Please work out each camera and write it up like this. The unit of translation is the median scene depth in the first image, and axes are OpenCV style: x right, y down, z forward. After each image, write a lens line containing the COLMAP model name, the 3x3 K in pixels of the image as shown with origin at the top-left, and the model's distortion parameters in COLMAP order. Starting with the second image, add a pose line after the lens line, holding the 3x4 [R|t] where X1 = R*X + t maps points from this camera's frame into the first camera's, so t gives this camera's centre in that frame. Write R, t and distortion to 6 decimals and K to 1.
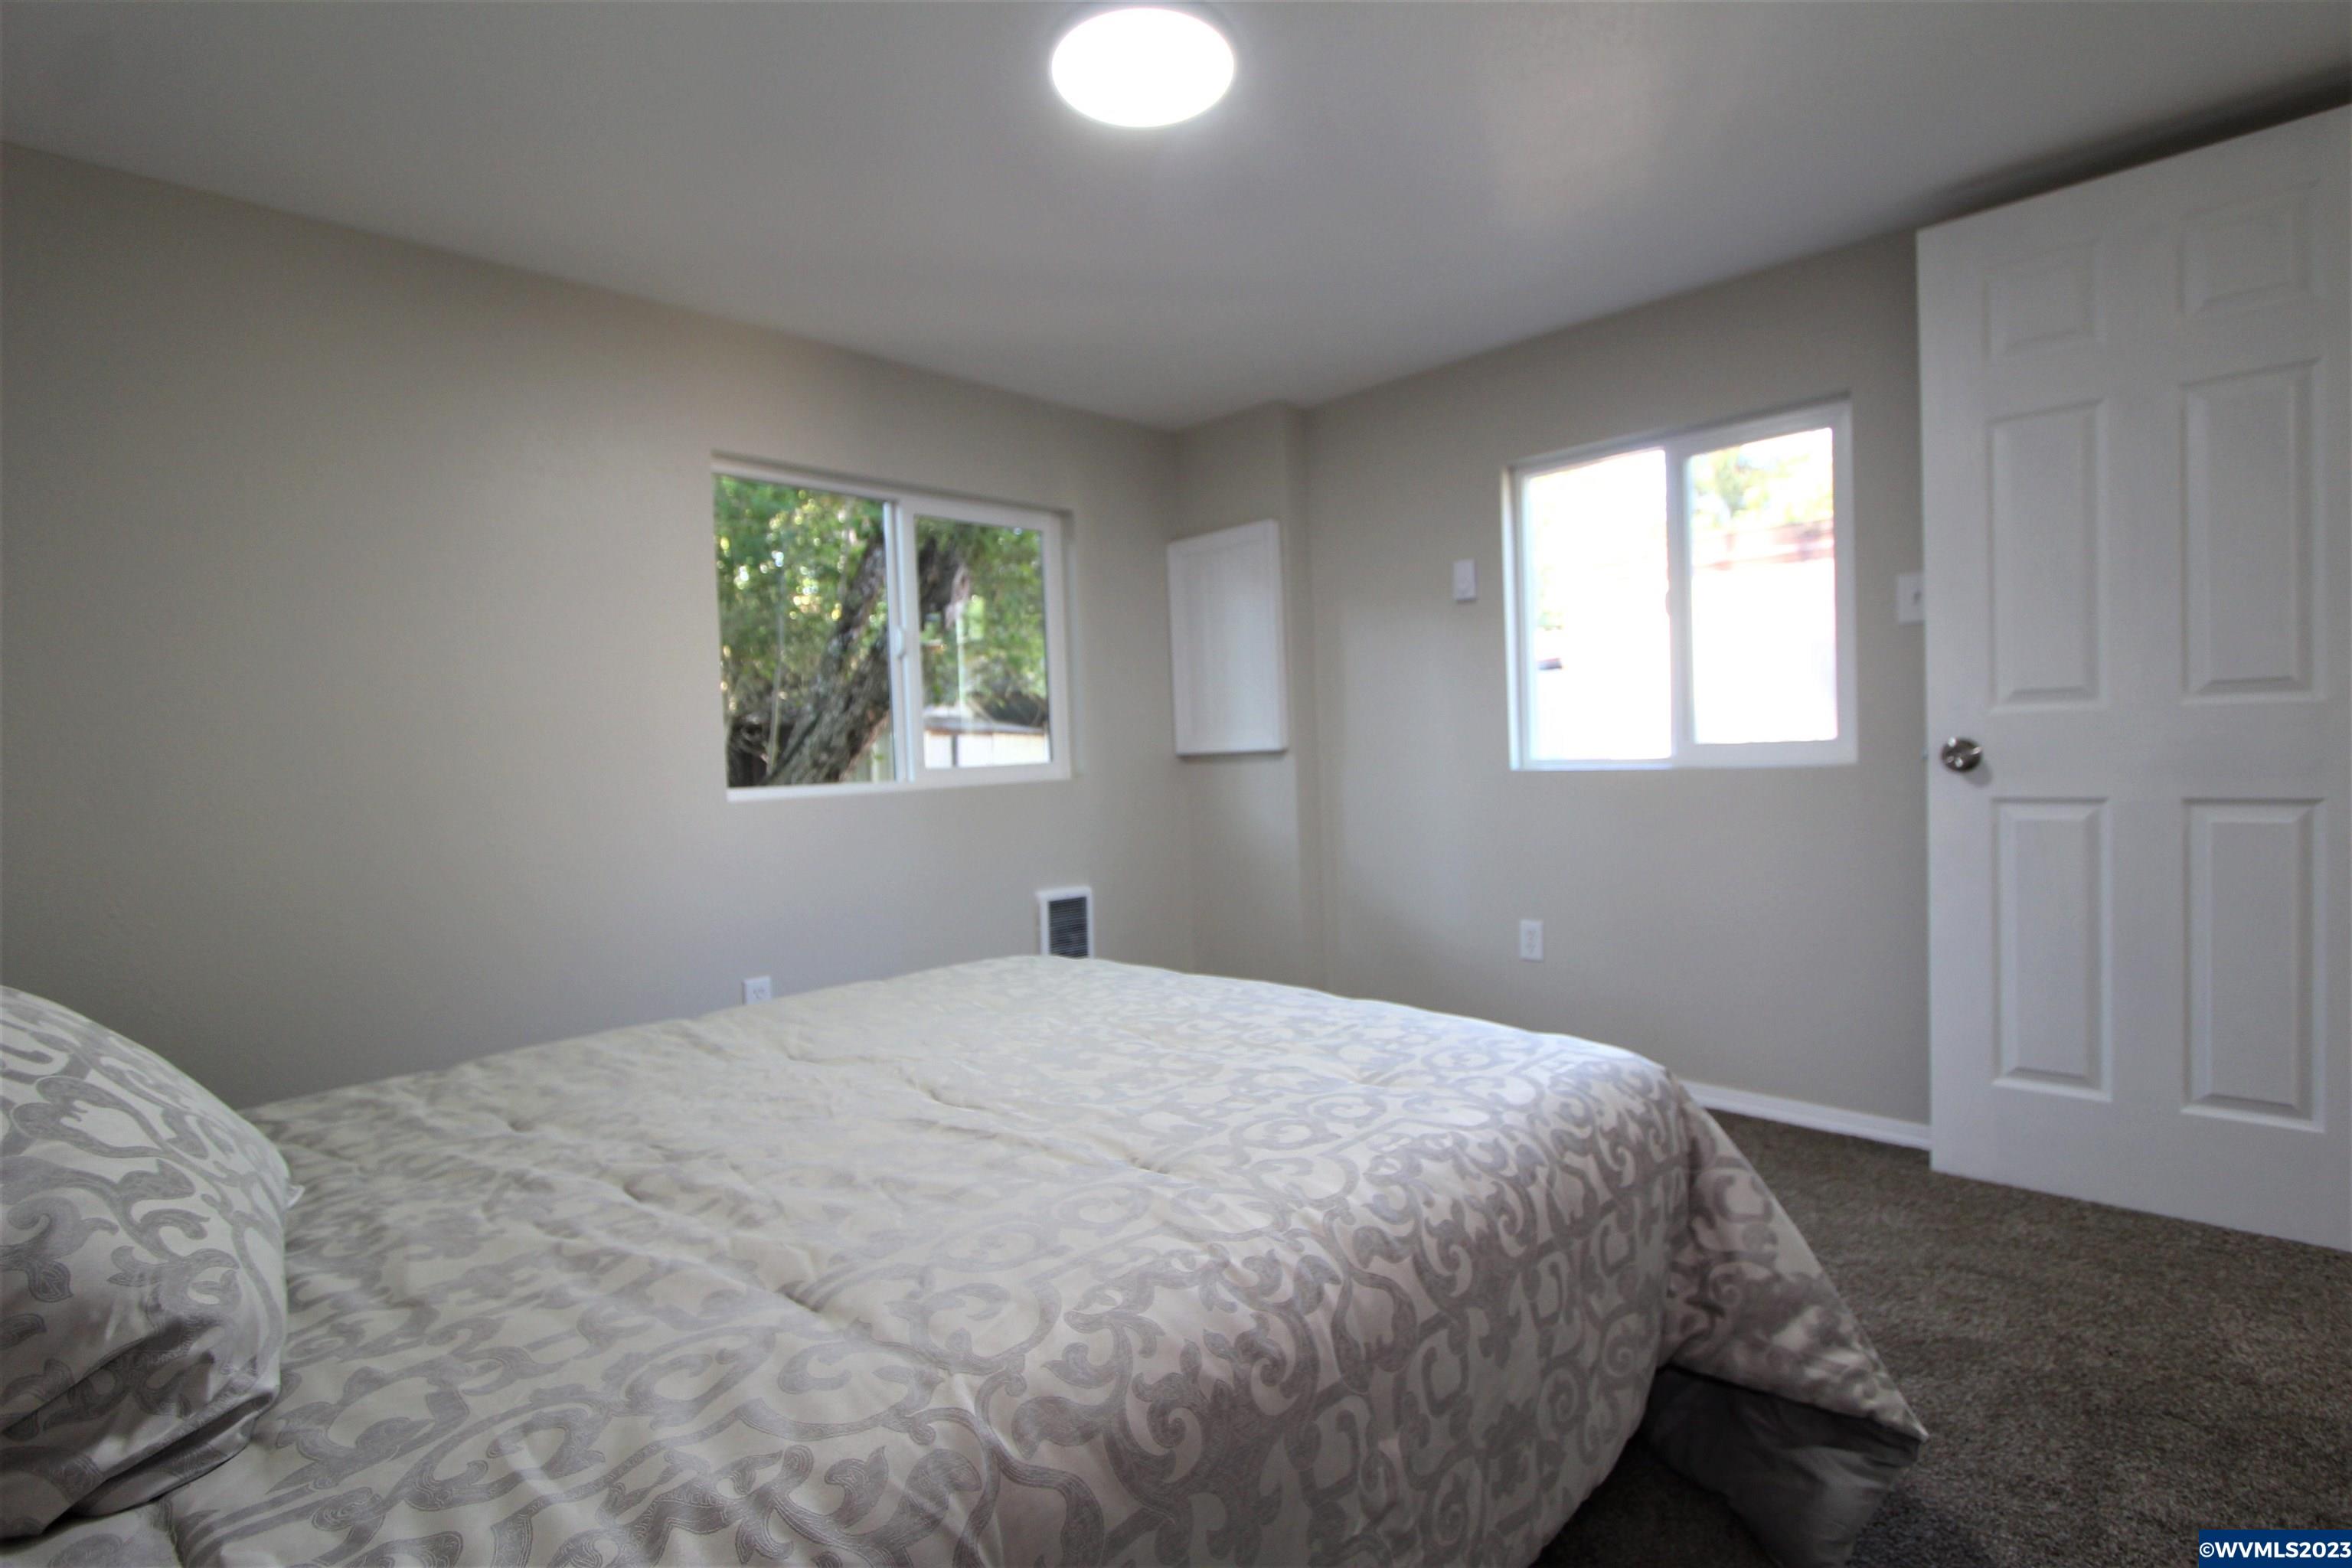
lens RADIAL K [[1075.2, 0, 1175.7], [0, 1075.2, 790.2], [0, 0, 1]] dist [-0.011941, 0.000822]
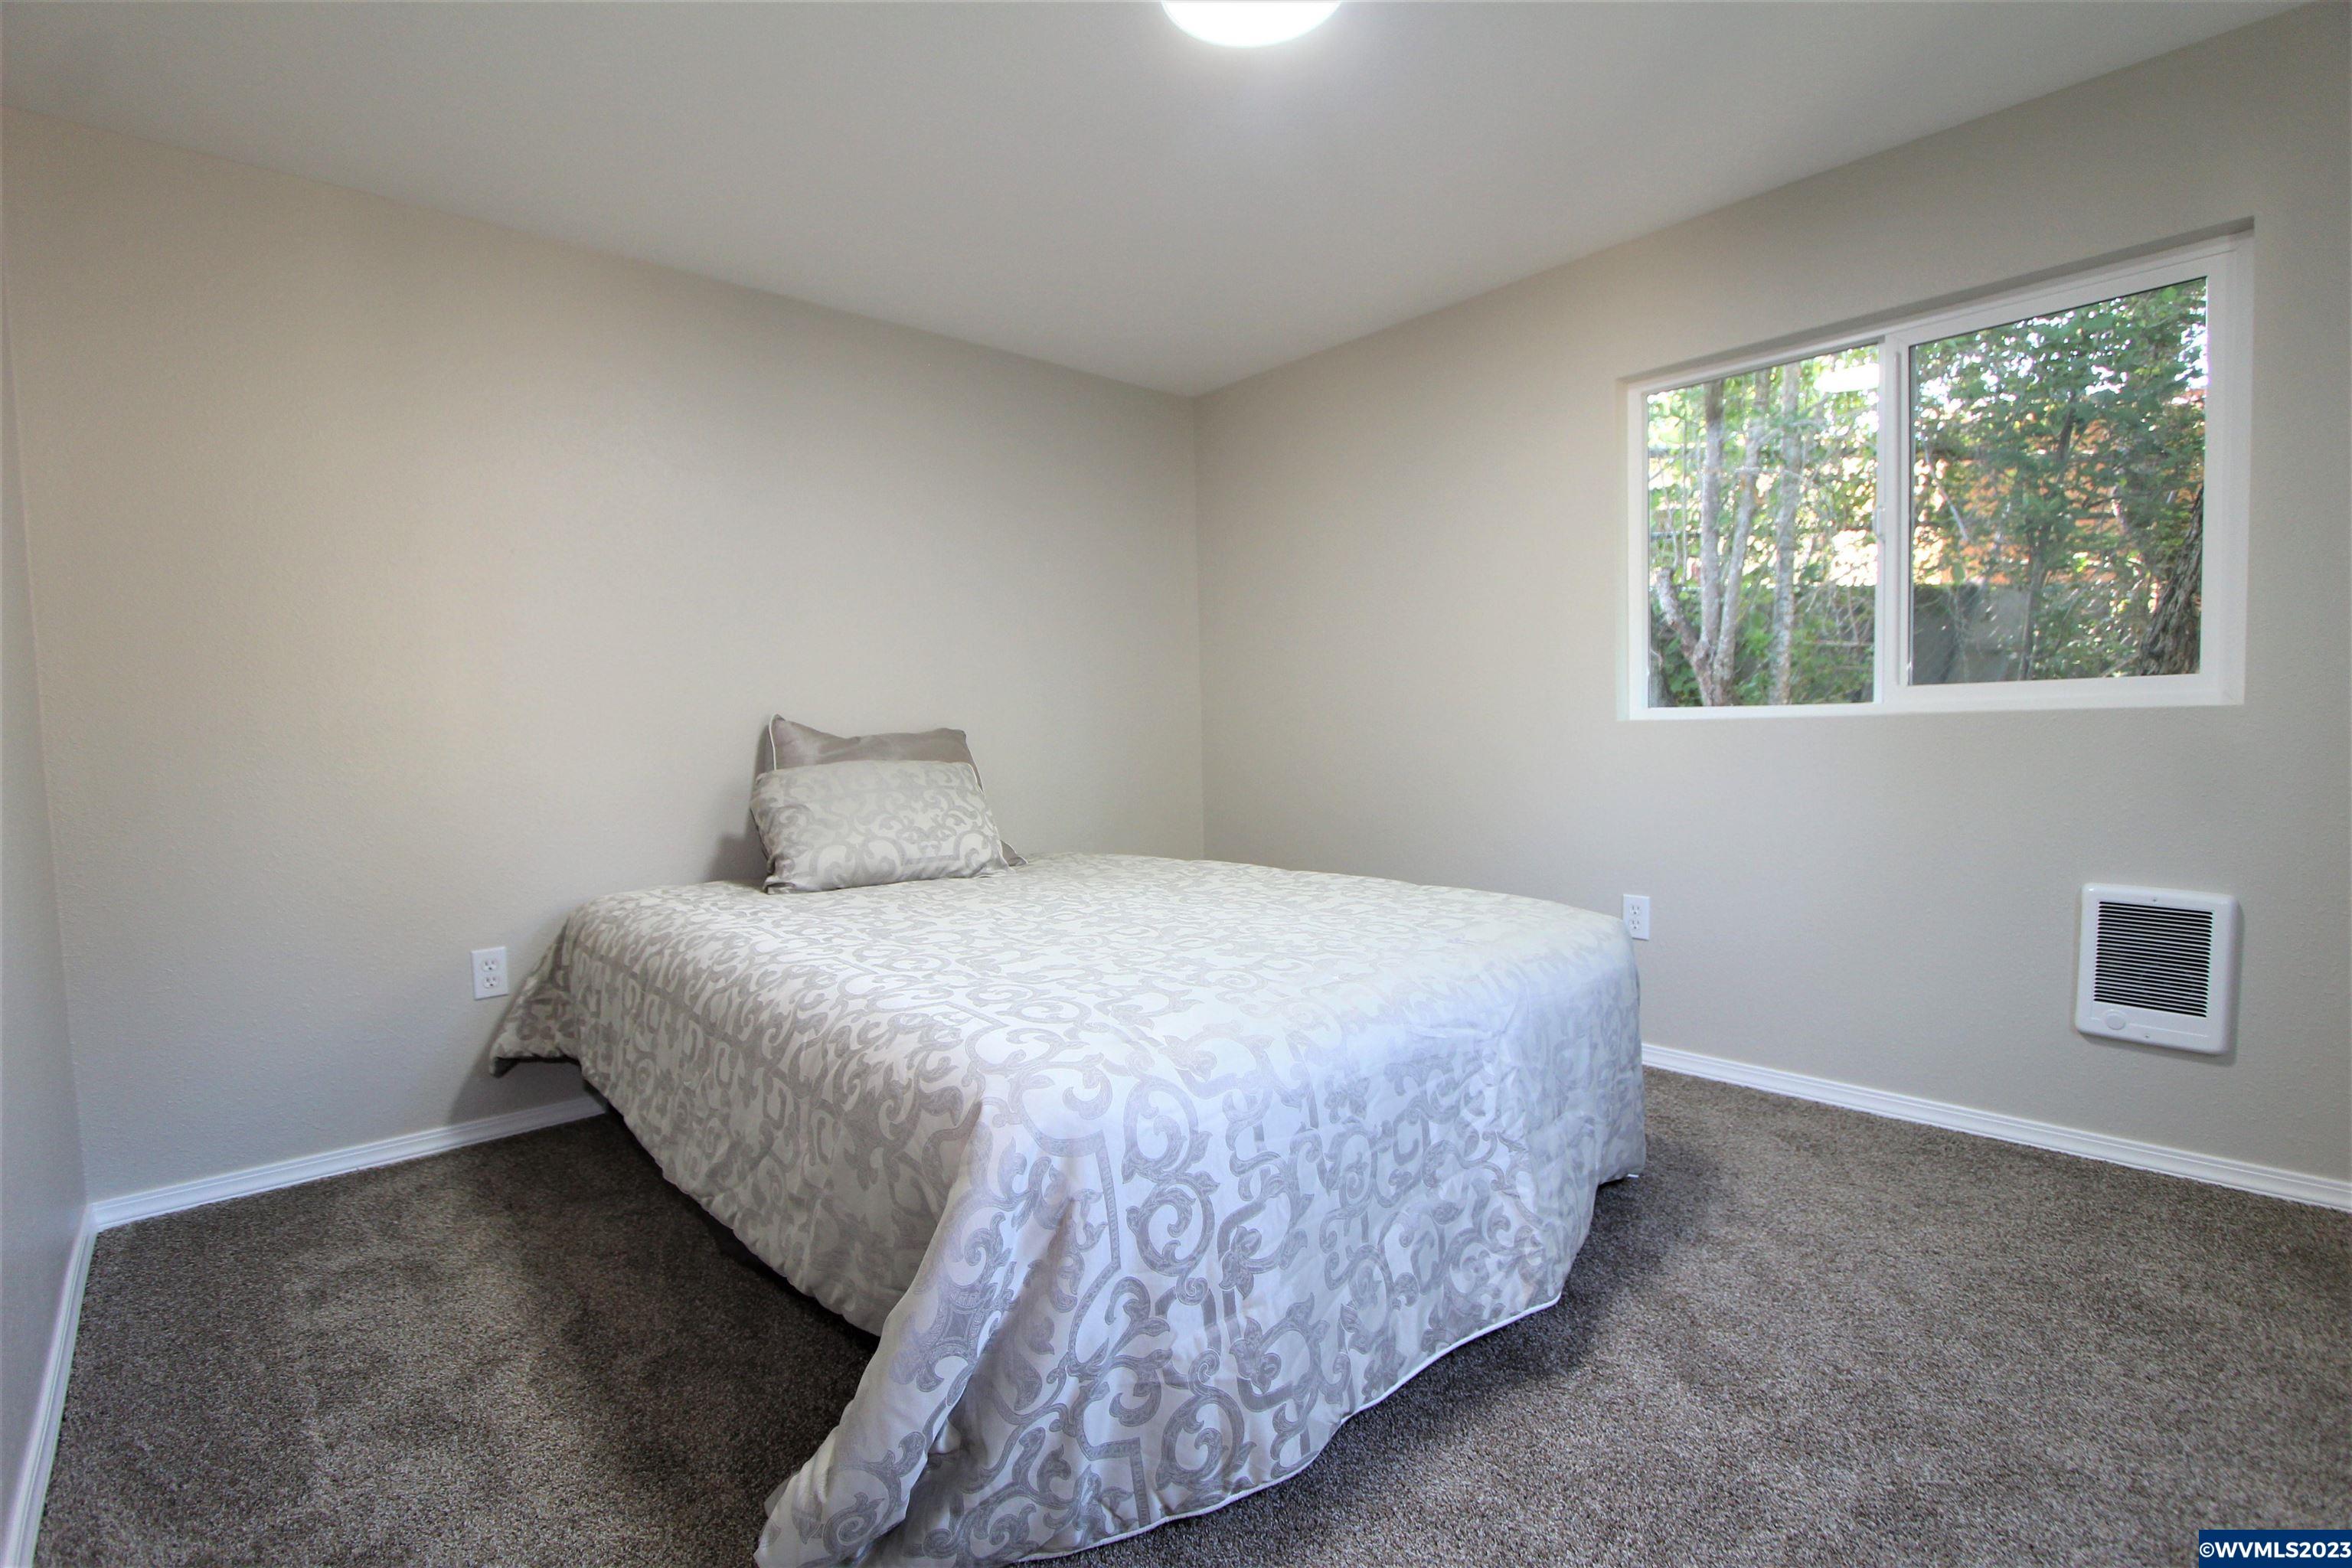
lens RADIAL K [[1075.2, 0, 1175.7], [0, 1075.2, 790.2], [0, 0, 1]] dist [-0.011941, 0.000822]
pose [[-0.059872, 0.093266, -0.993839, 1.405773], [-0.005813, 0.995576, 0.093780, -0.040310], [0.998189, 0.011392, -0.059065, 1.376487]]
